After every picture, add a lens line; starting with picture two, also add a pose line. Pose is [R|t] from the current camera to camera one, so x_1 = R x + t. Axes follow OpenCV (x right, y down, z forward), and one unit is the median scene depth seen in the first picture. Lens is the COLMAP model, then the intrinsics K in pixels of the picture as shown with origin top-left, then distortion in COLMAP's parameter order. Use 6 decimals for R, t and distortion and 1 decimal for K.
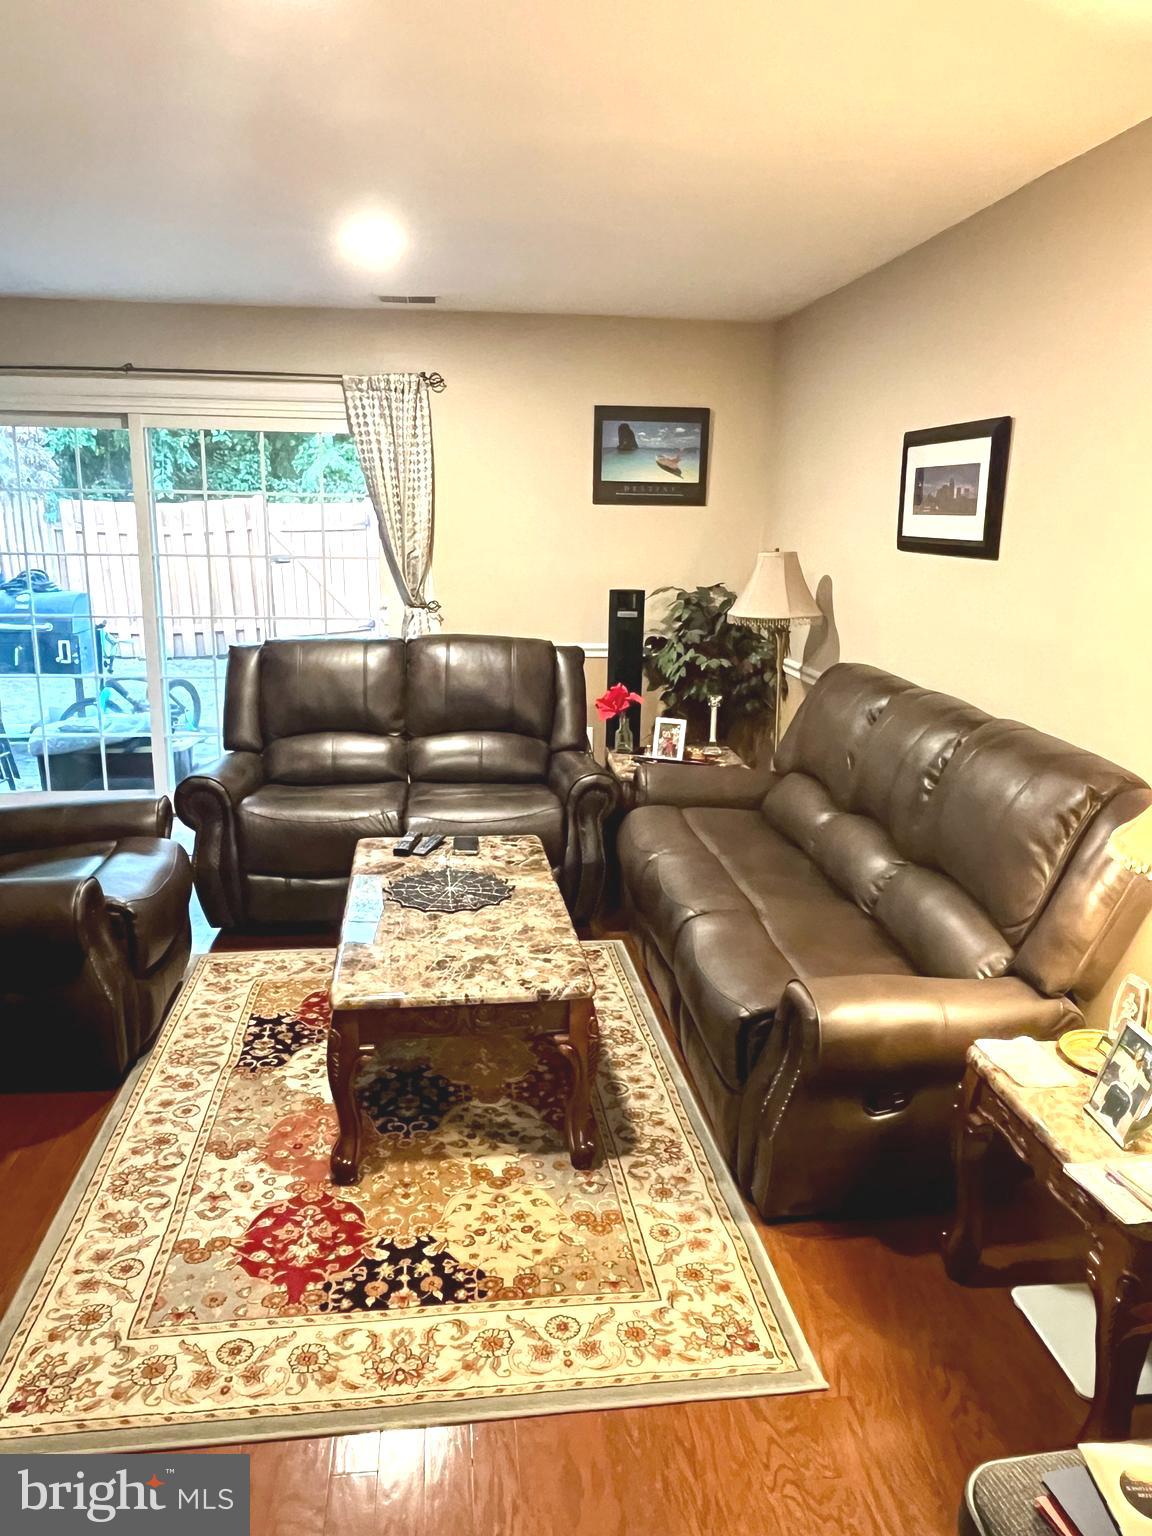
lens RADIAL K [[1082.6, 0, 576.0], [0, 1082.6, 768.0], [0, 0, 1]] dist [-0.000885, -0.000380]
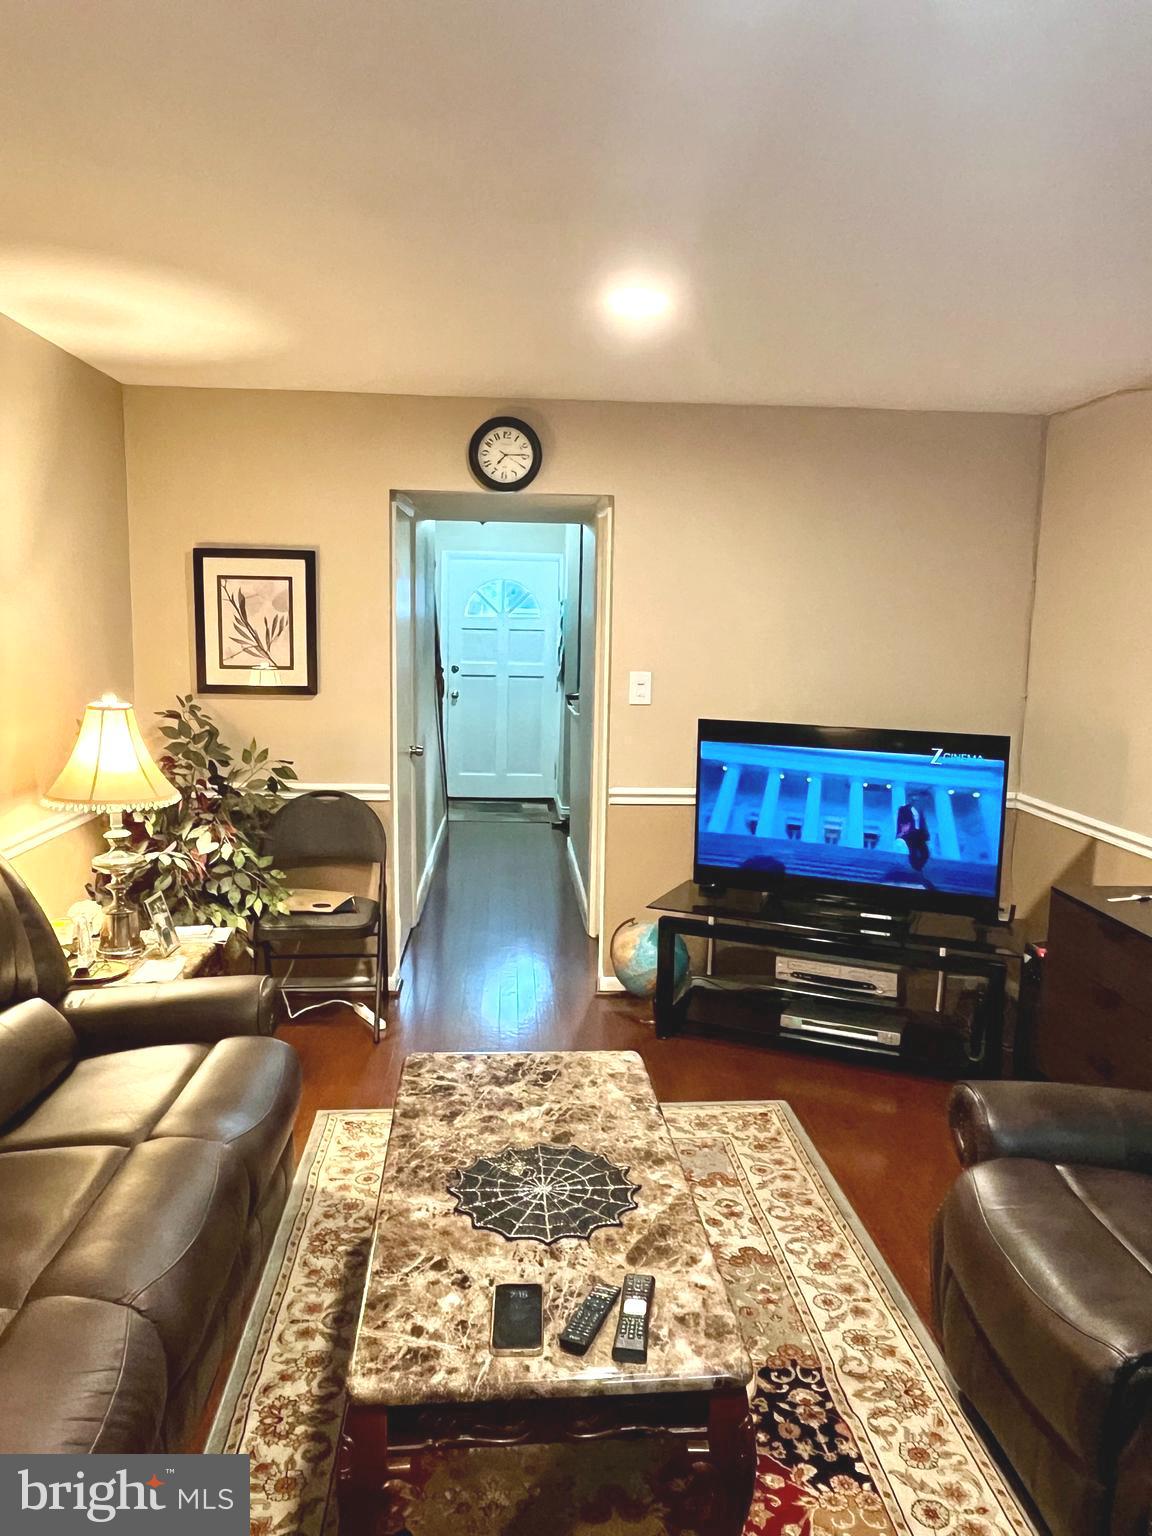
lens RADIAL K [[1082.6, 0, 576.0], [0, 1082.6, 768.0], [0, 0, 1]] dist [-0.000885, -0.000380]
pose [[-0.997506, -0.048687, 0.051101, -0.155586], [-0.026912, 0.931660, 0.362335, -0.372806], [-0.065250, 0.360056, -0.930646, 1.507275]]
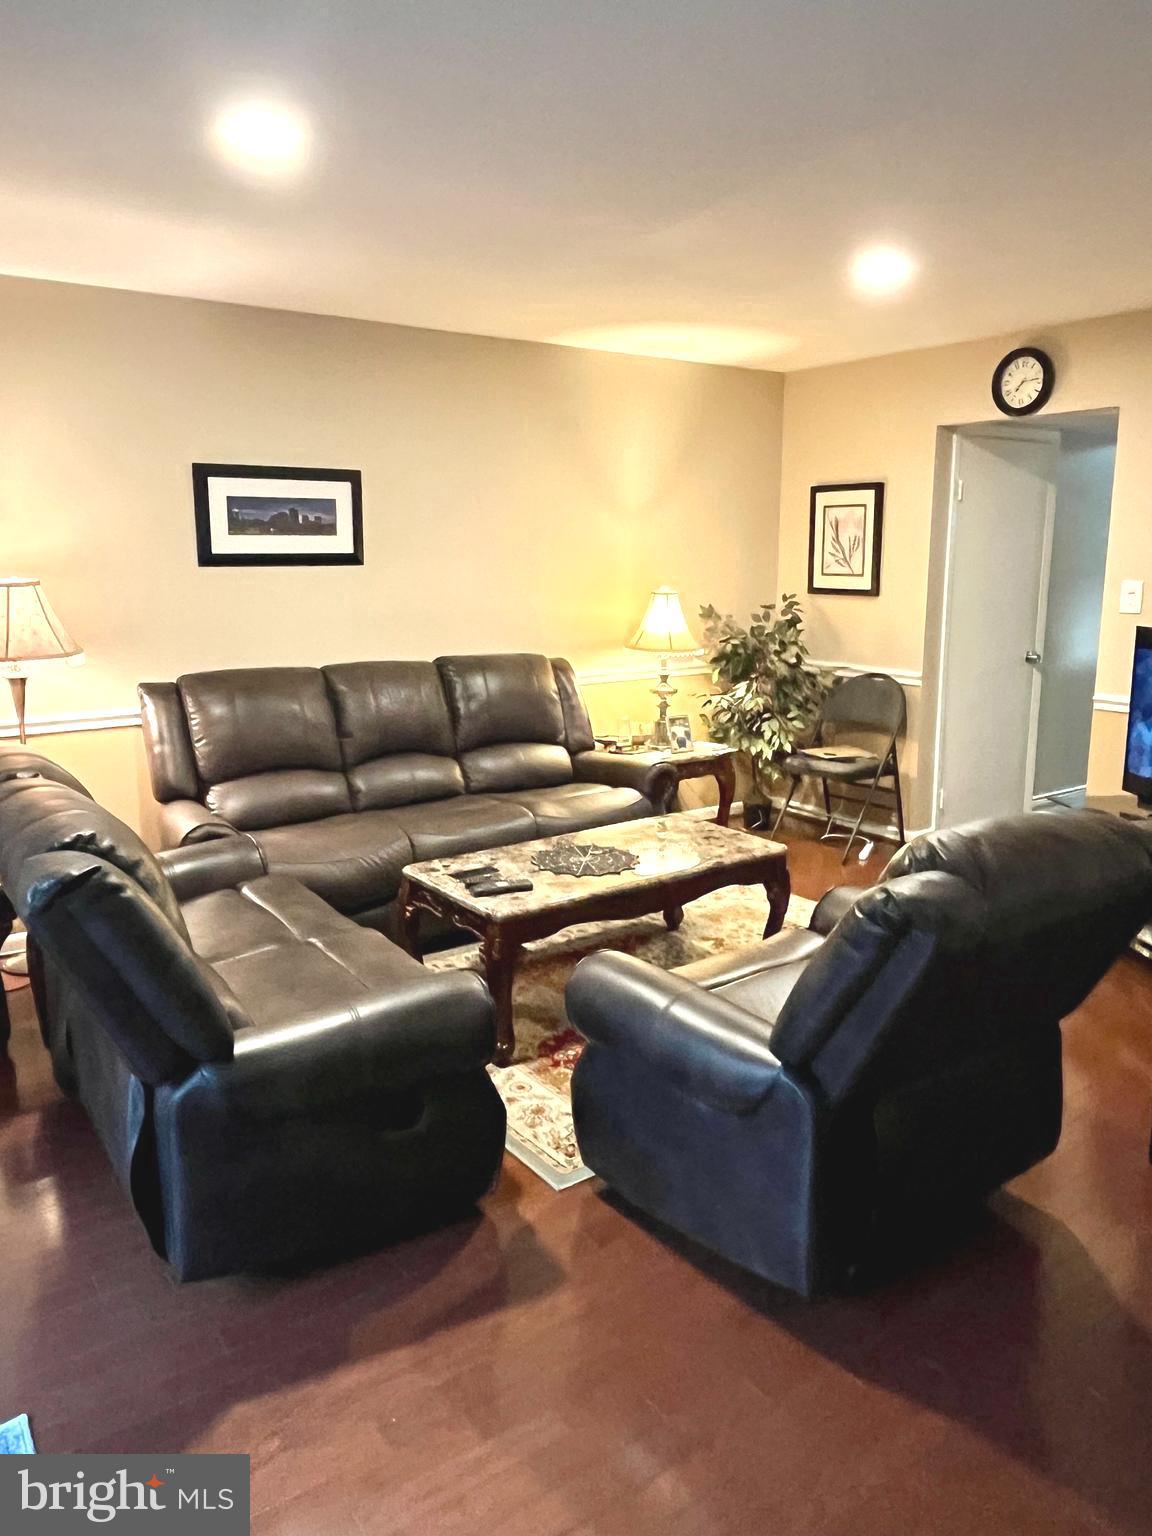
lens RADIAL K [[1082.6, 0, 576.0], [0, 1082.6, 768.0], [0, 0, 1]] dist [-0.000885, -0.000380]
pose [[-0.473020, -0.197681, 0.858589, -1.078105], [0.195097, 0.926811, 0.320872, -0.351702], [-0.859179, 0.319287, -0.399833, 1.419942]]
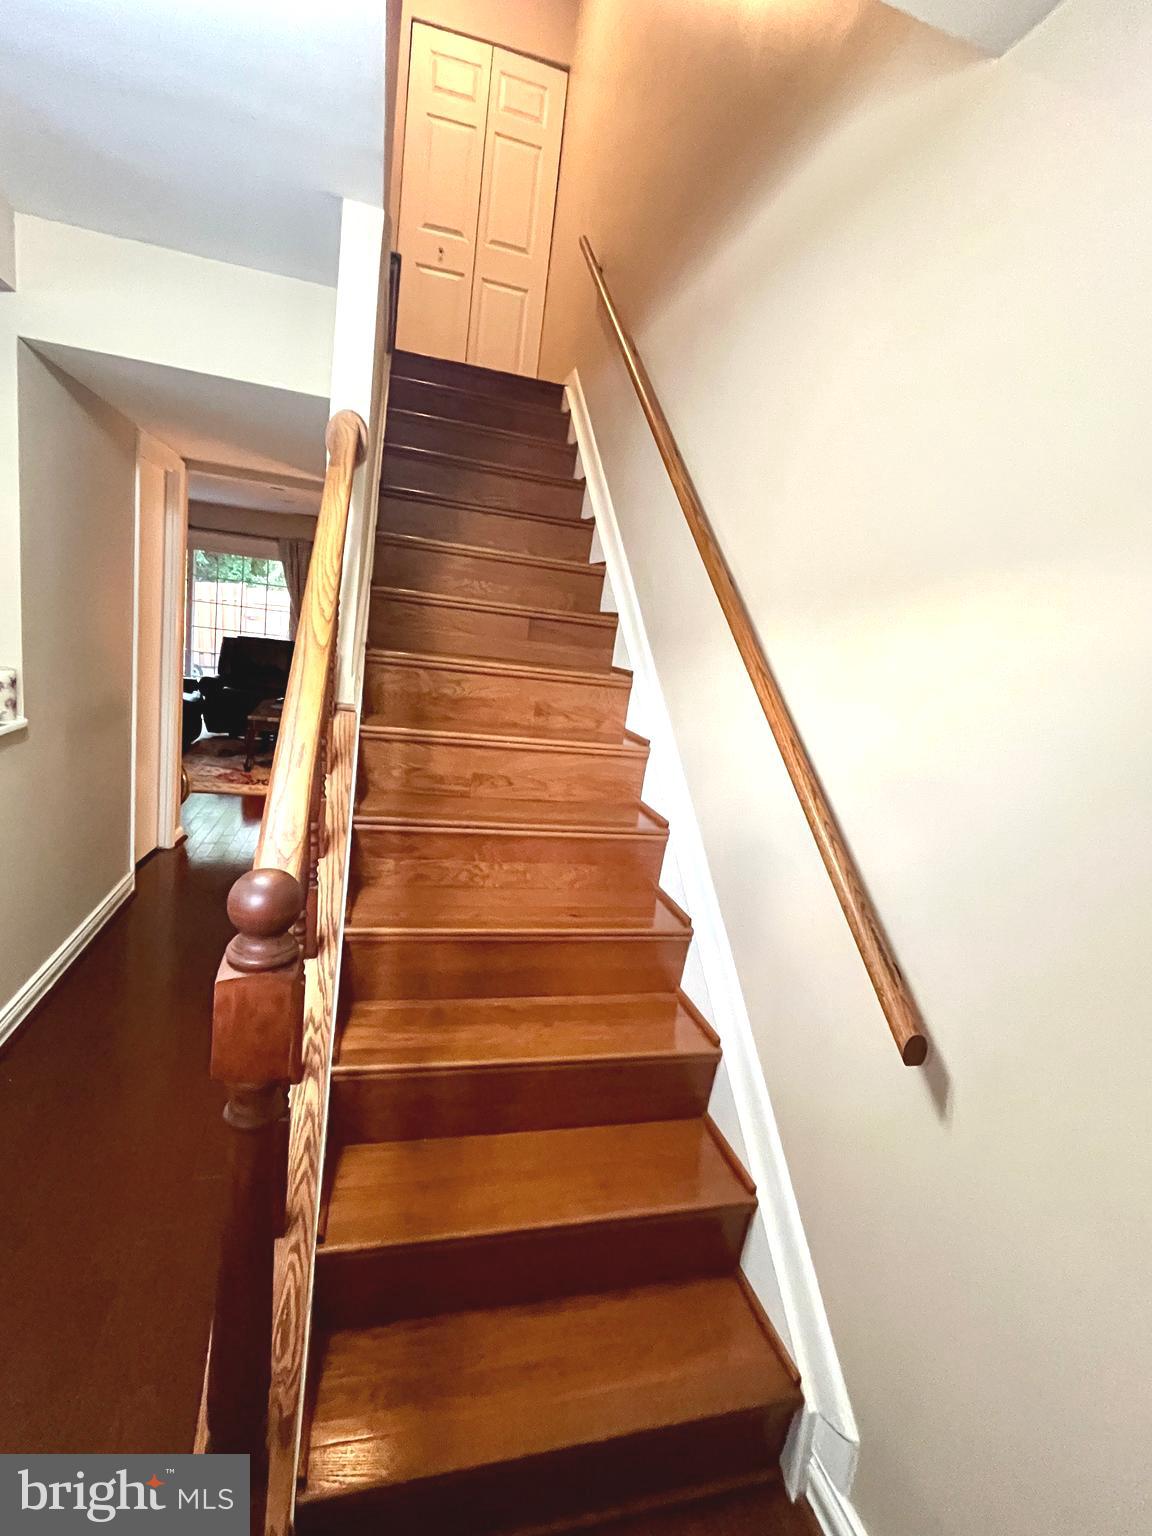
lens RADIAL K [[719.7, 0, 576.0], [0, 719.7, 768.0], [0, 0, 1]] dist [0.000457, -0.000169]
pose [[0.984161, 0.070371, 0.162710, 0.376066], [-0.064477, 0.997067, -0.041229, 0.318458], [-0.165134, 0.030085, 0.985812, -1.226260]]
